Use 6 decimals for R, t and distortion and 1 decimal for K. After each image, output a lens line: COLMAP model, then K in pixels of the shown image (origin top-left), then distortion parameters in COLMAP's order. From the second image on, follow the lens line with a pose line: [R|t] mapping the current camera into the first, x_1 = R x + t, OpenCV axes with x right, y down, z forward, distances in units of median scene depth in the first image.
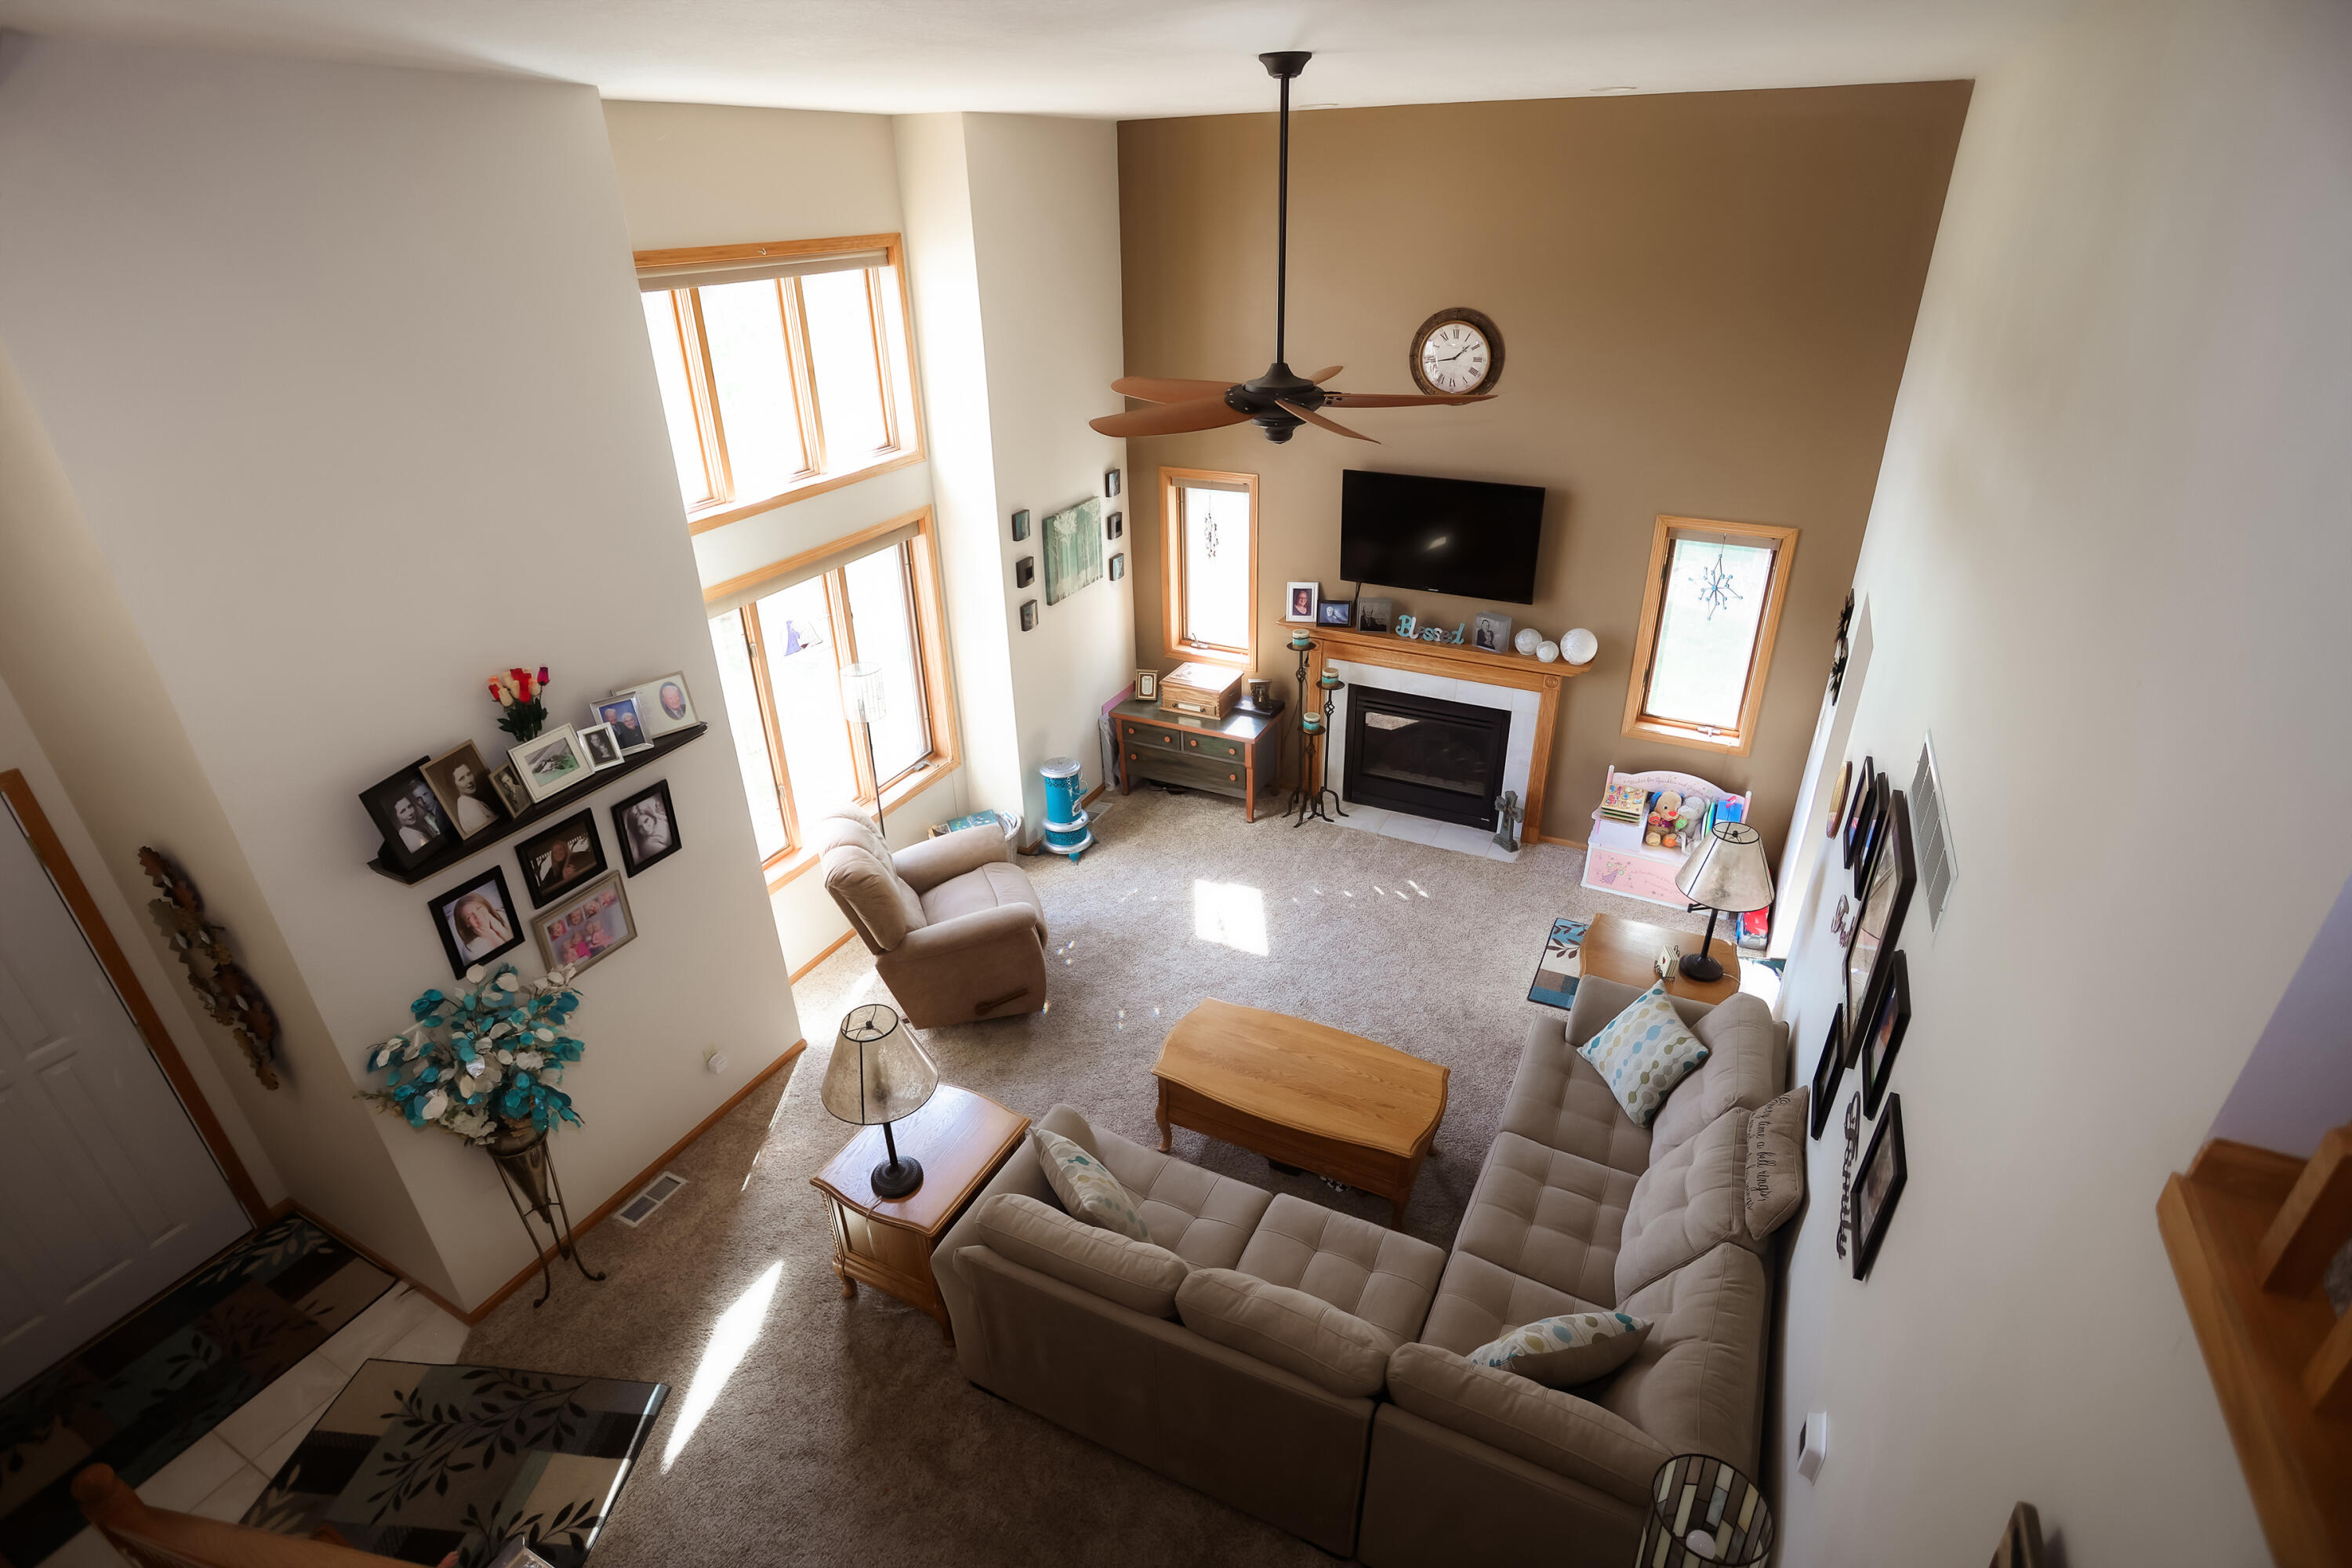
lens RADIAL K [[1133.1, 0, 1176.0], [0, 1133.1, 784.0], [0, 0, 1]] dist [-0.074513, 0.032480]
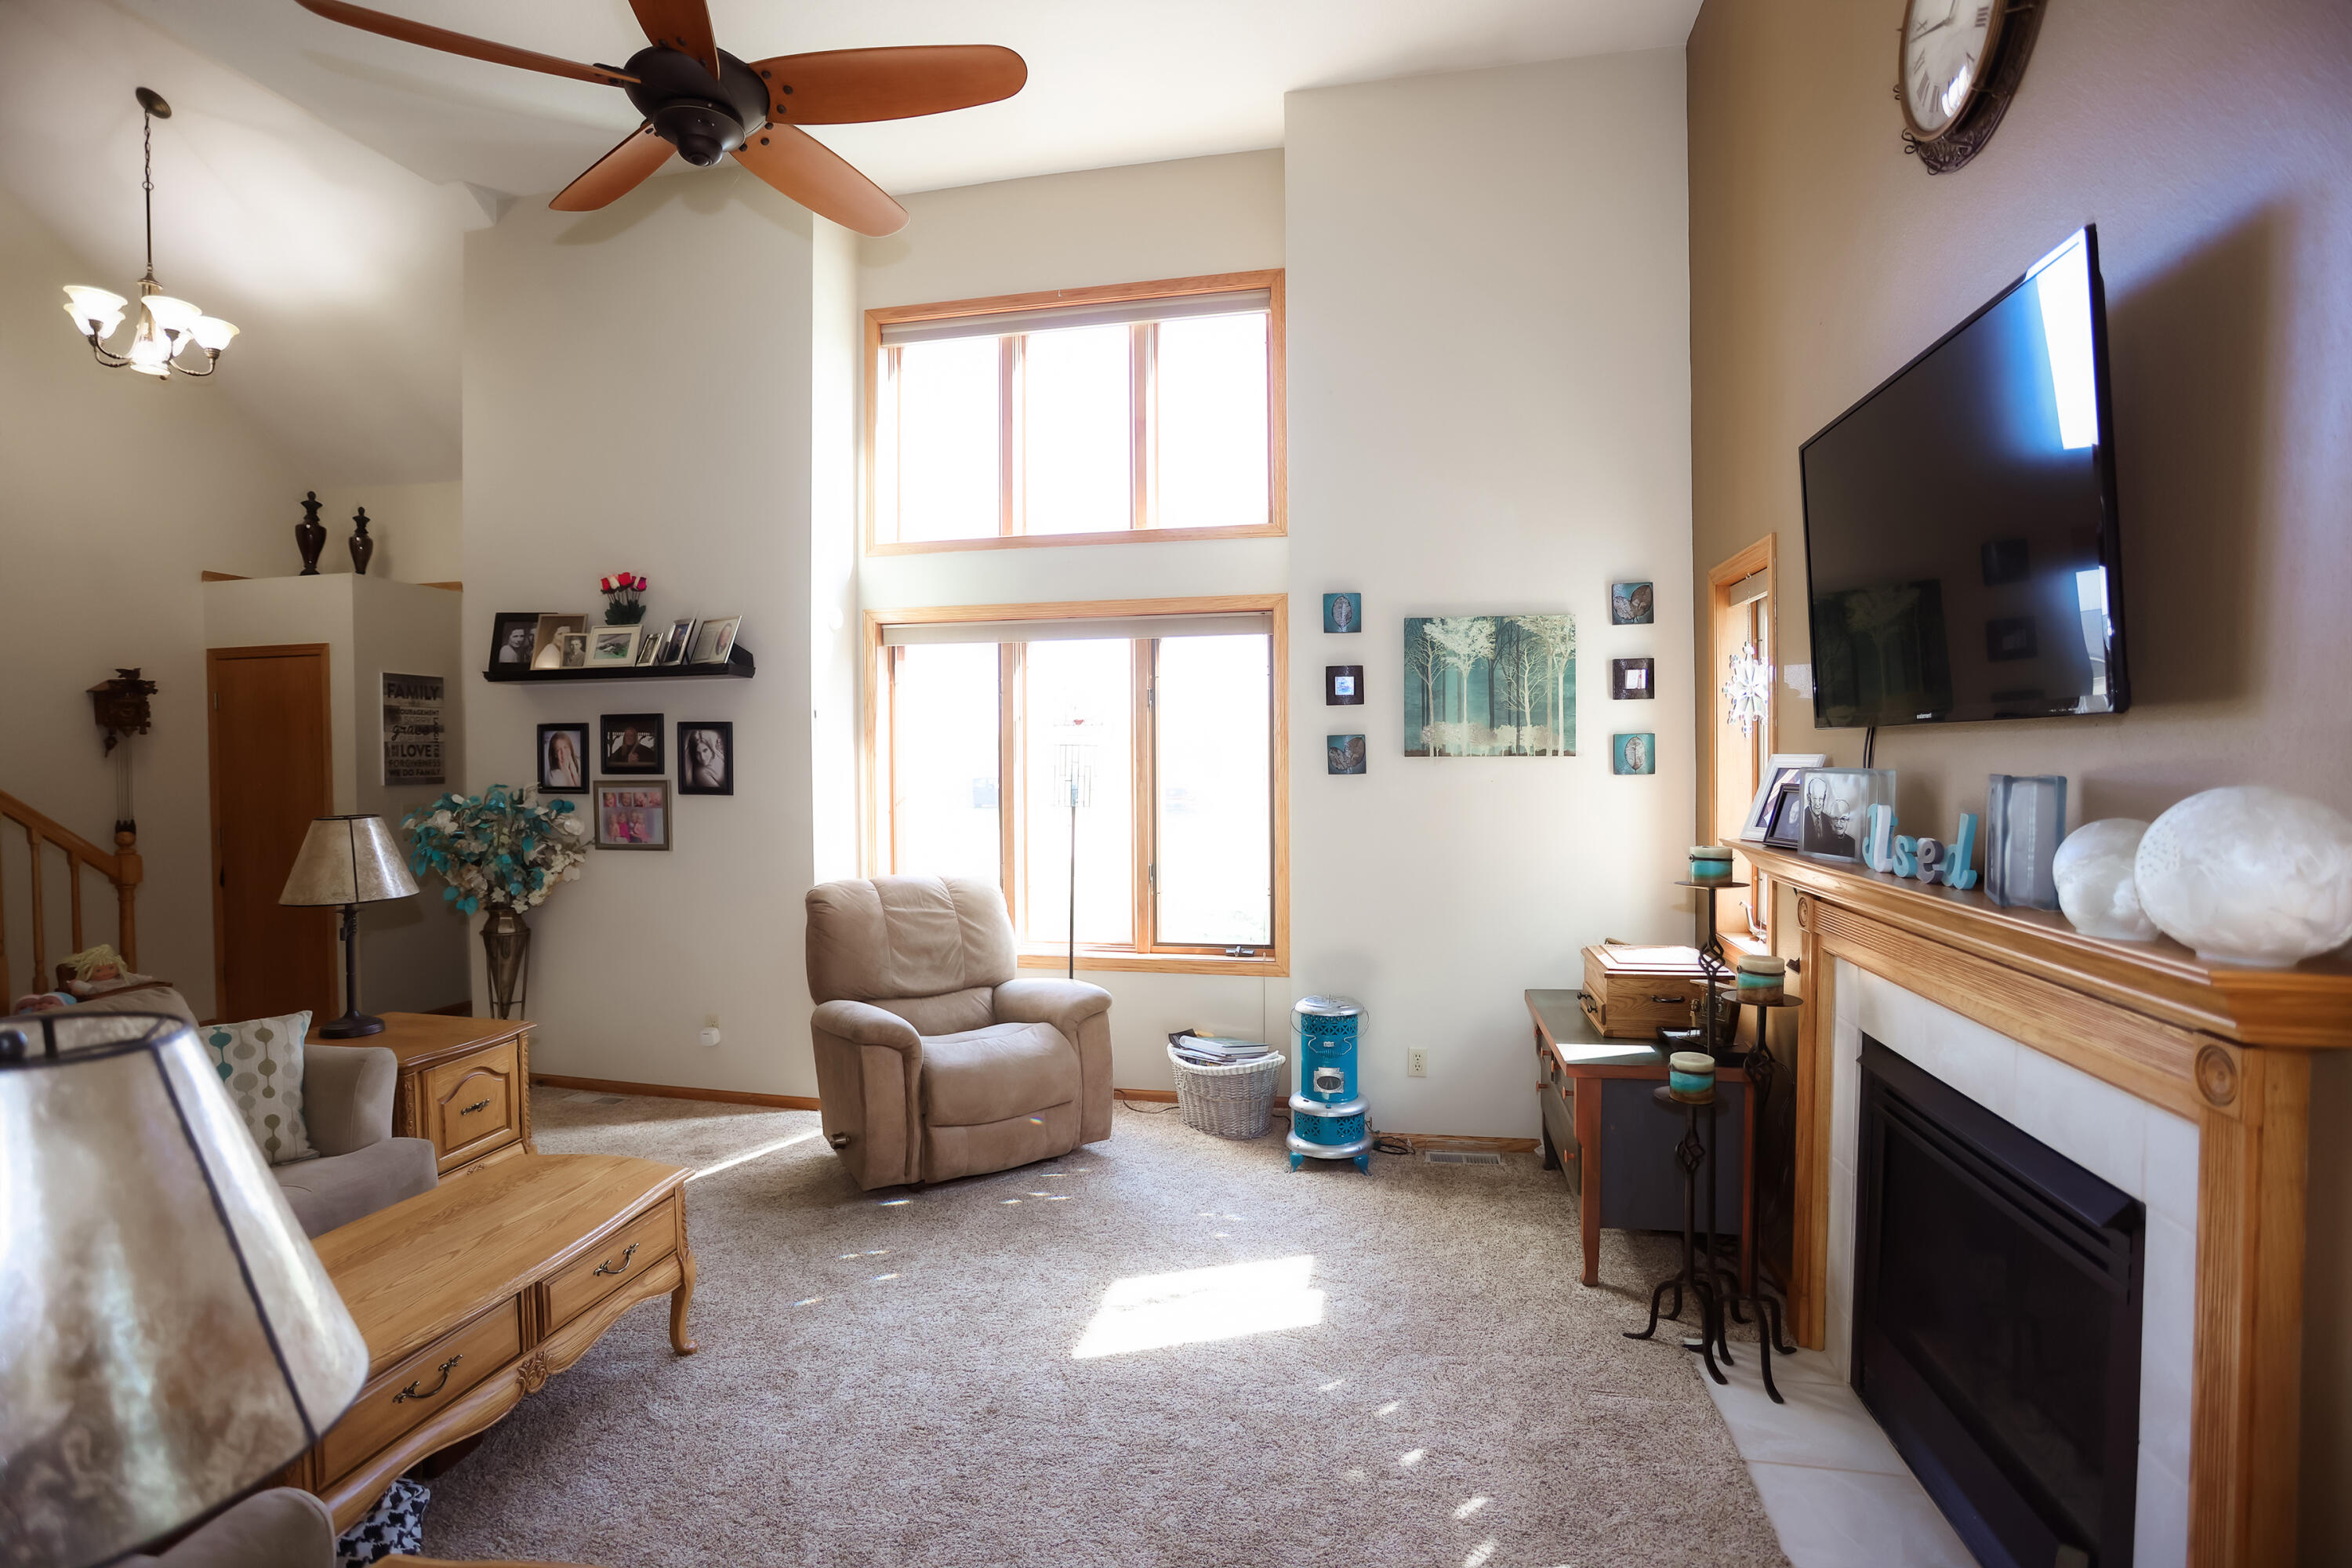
lens RADIAL K [[1133.1, 0, 1176.0], [0, 1133.1, 784.0], [0, 0, 1]] dist [-0.074513, 0.032480]
pose [[0.268210, 0.042581, -0.962419, 0.510249], [-0.447052, 0.890442, -0.085189, -0.036515], [0.853351, 0.453100, 0.257862, 0.810039]]
